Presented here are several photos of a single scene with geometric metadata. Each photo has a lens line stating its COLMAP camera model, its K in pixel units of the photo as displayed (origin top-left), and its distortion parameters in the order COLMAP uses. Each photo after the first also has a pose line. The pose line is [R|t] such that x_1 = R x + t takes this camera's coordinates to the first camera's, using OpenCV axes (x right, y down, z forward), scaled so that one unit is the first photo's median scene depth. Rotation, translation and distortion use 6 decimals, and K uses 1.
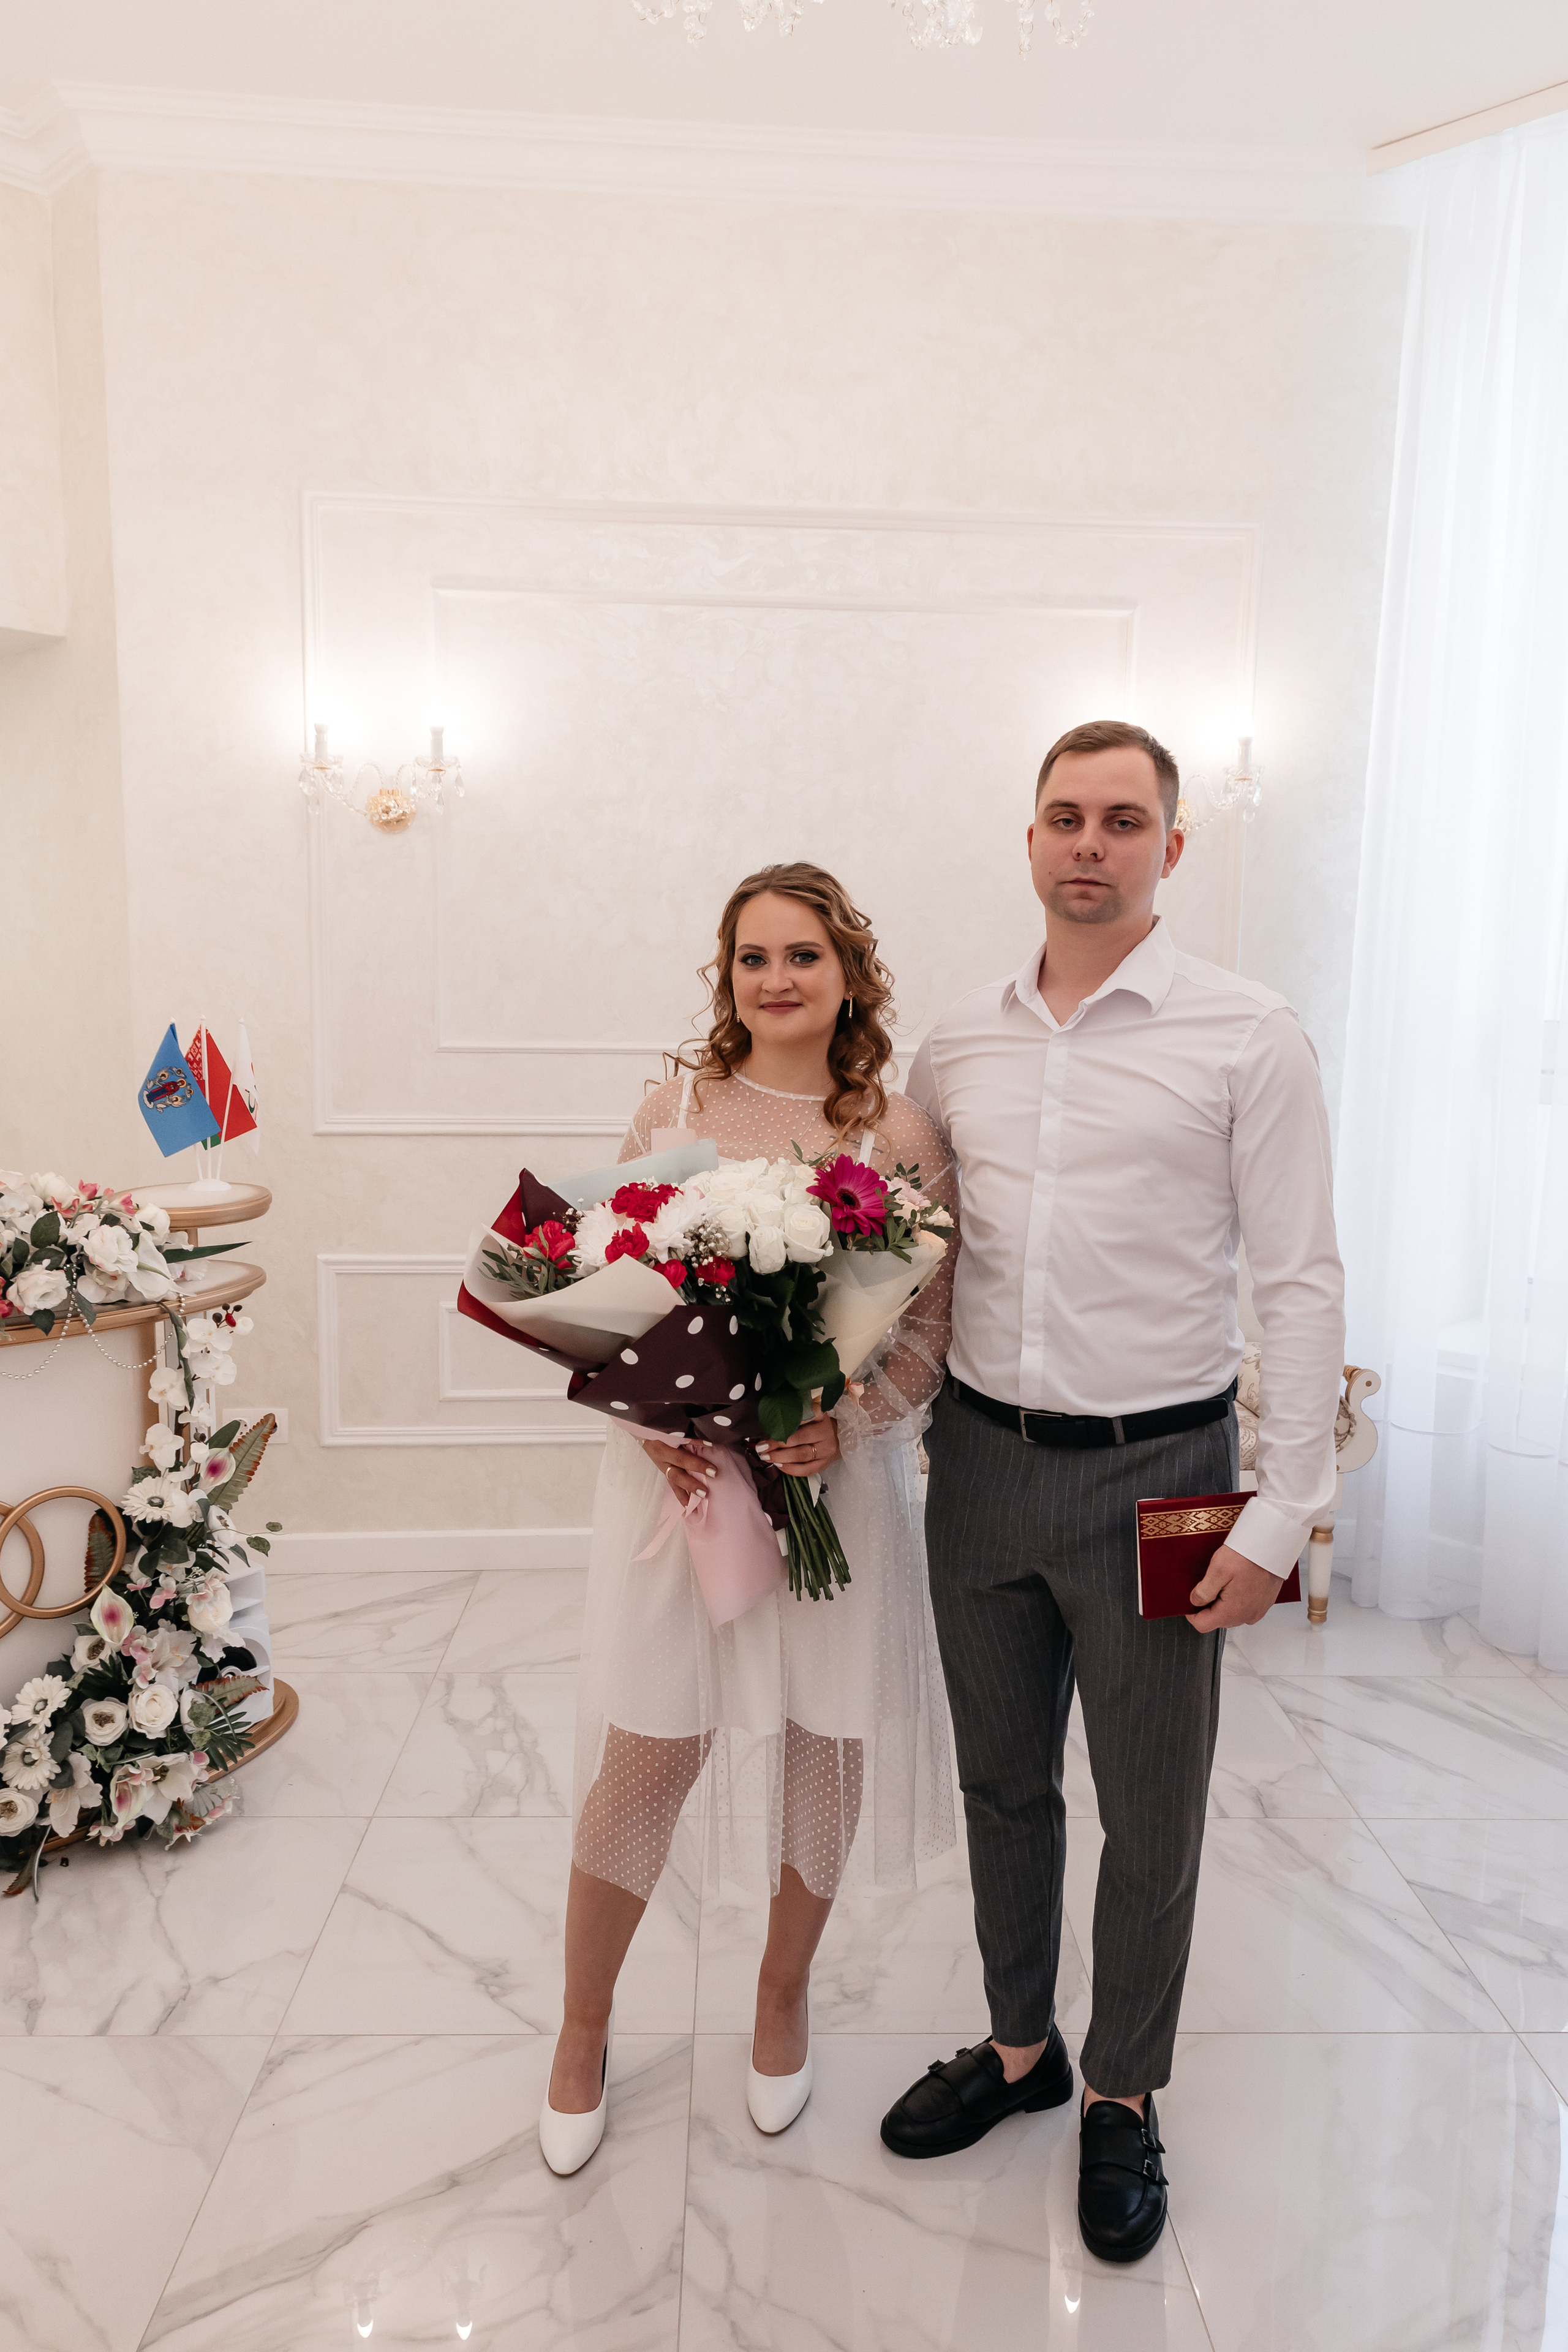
lens RADIAL K [[1689.1, 0, 737.3], [0, 1689.1, 1211.0], [0, 0, 1]] dist [0.031076, -0.026716]
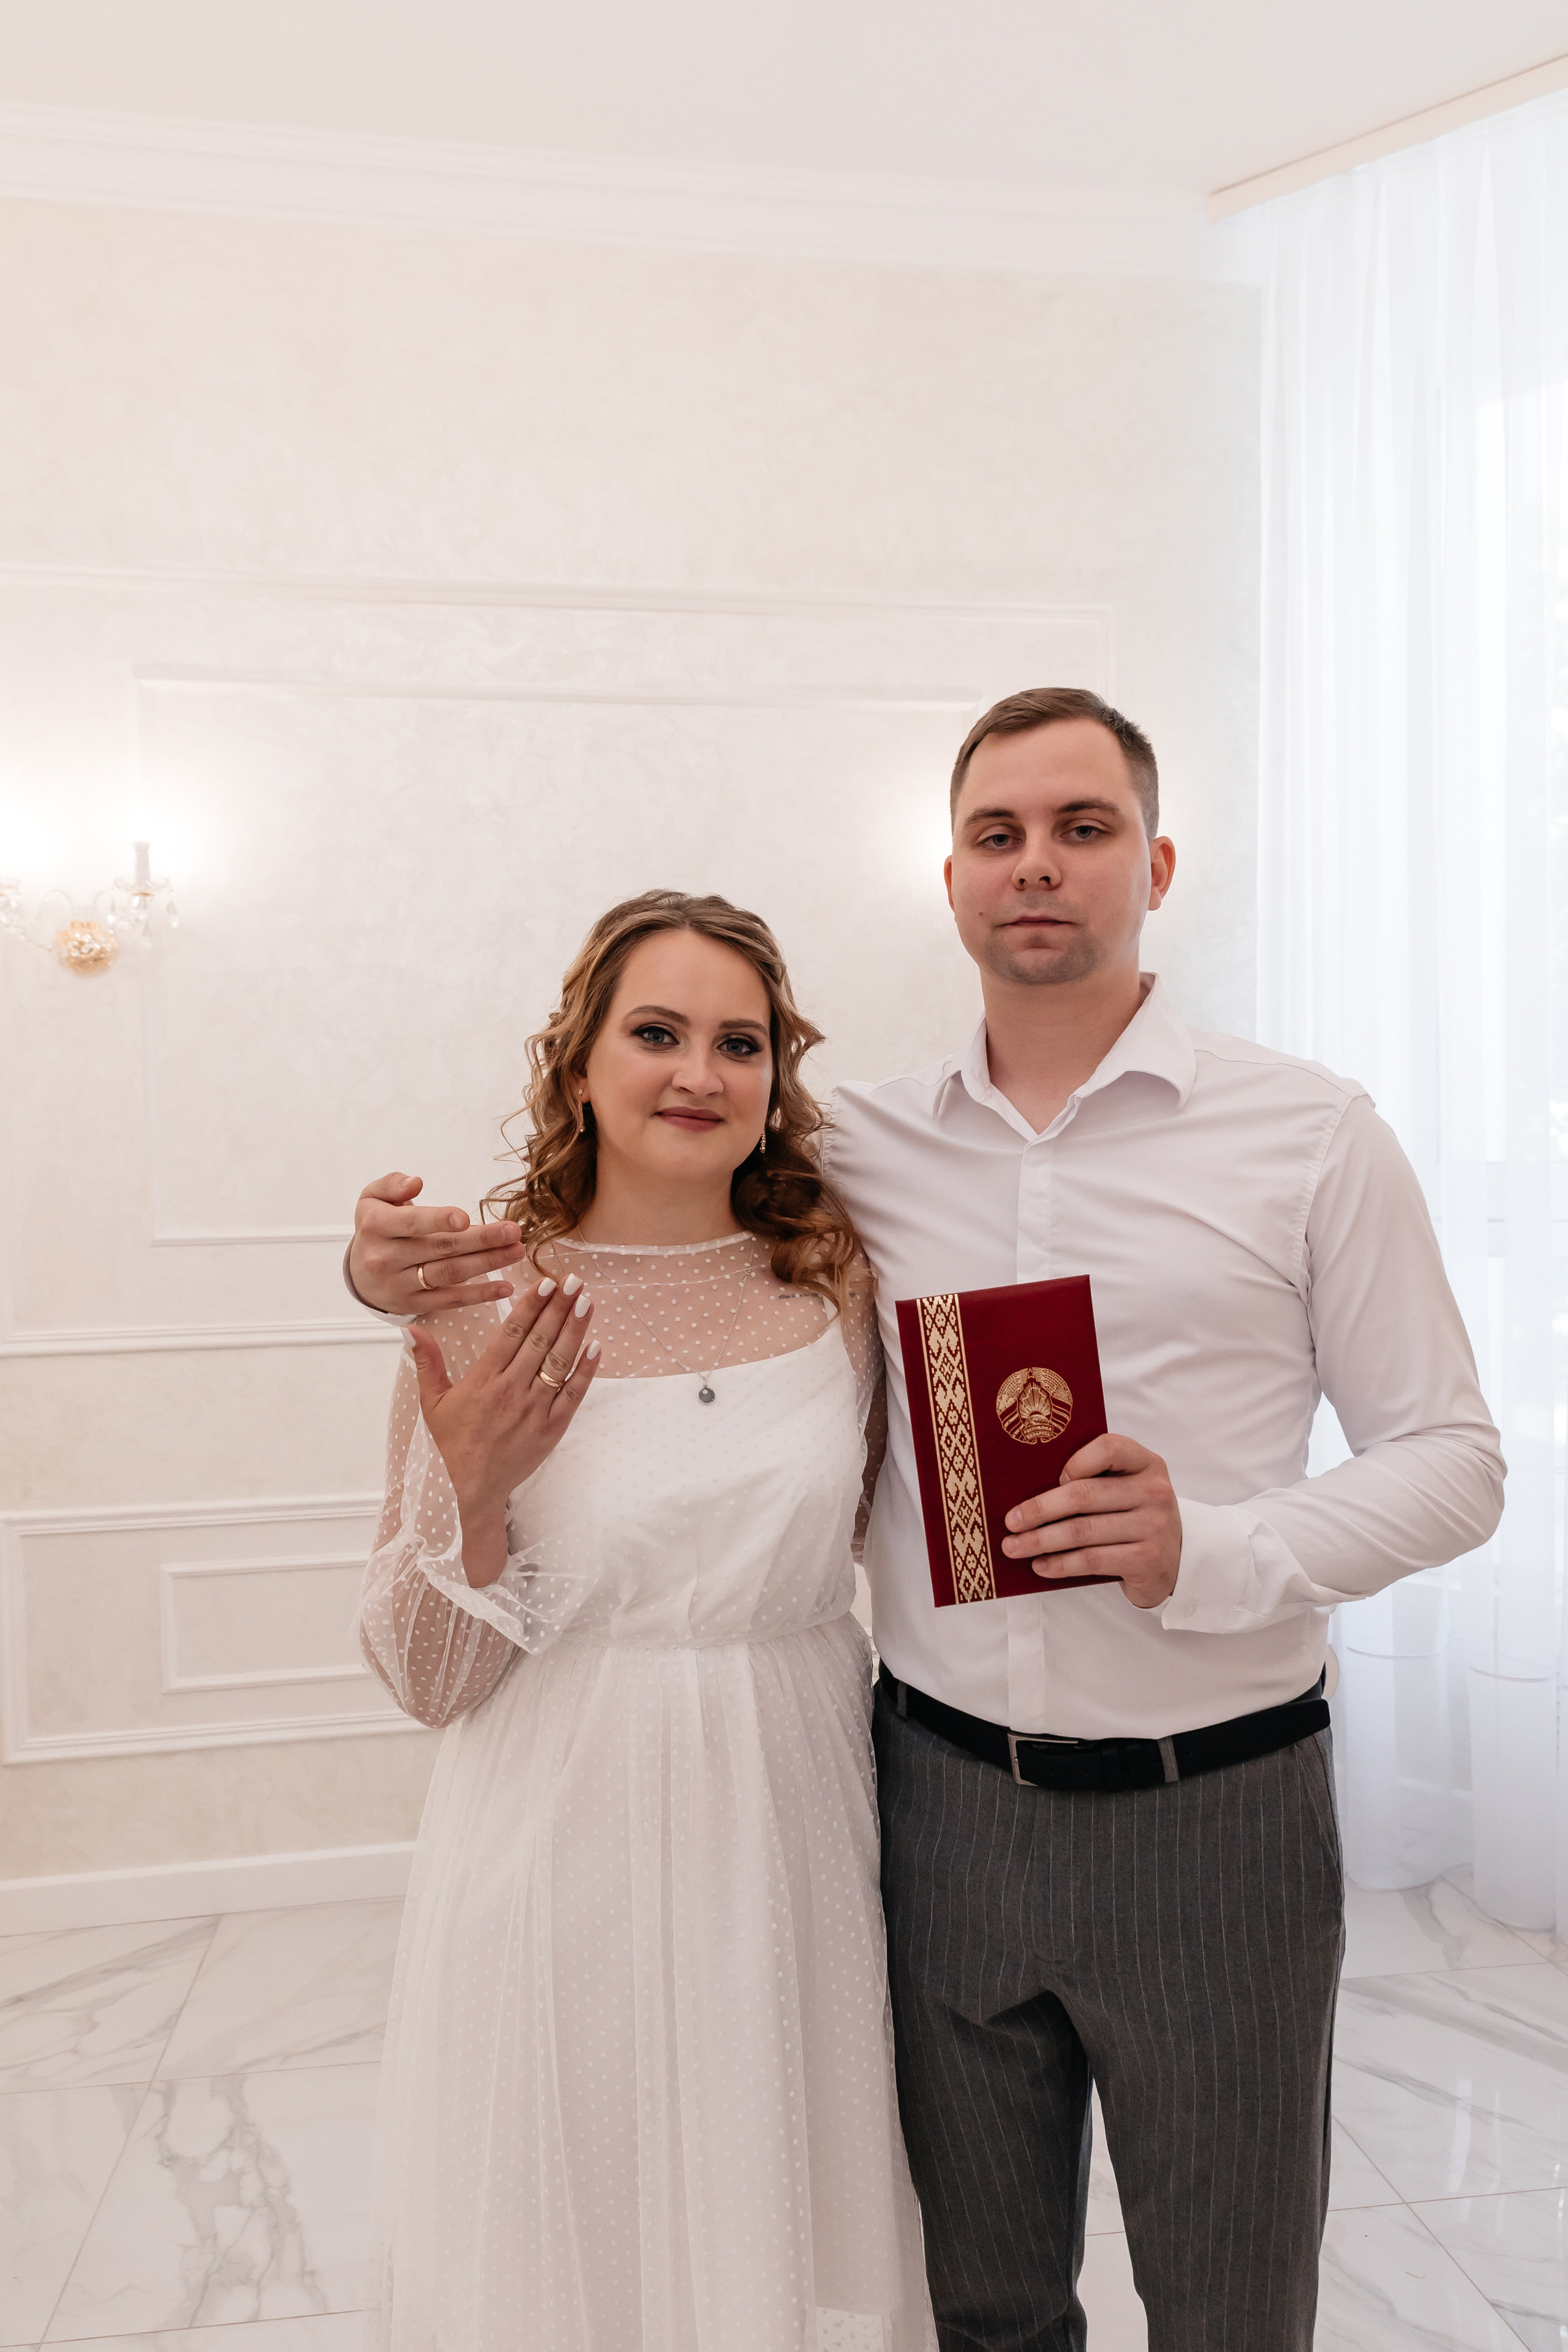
lens RADIAL K [[1689.1, 0, 737.3], [0, 1689.1, 1211.0], [0, 0, 1]] dist [0.031076, -0.026716]
pose [[0.991782, -0.036453, 0.122637, -0.002071], [0.050884, 0.991865, -0.116683, -0.003611], [-0.117386, 0.121964, 0.985568, 0.198459]]
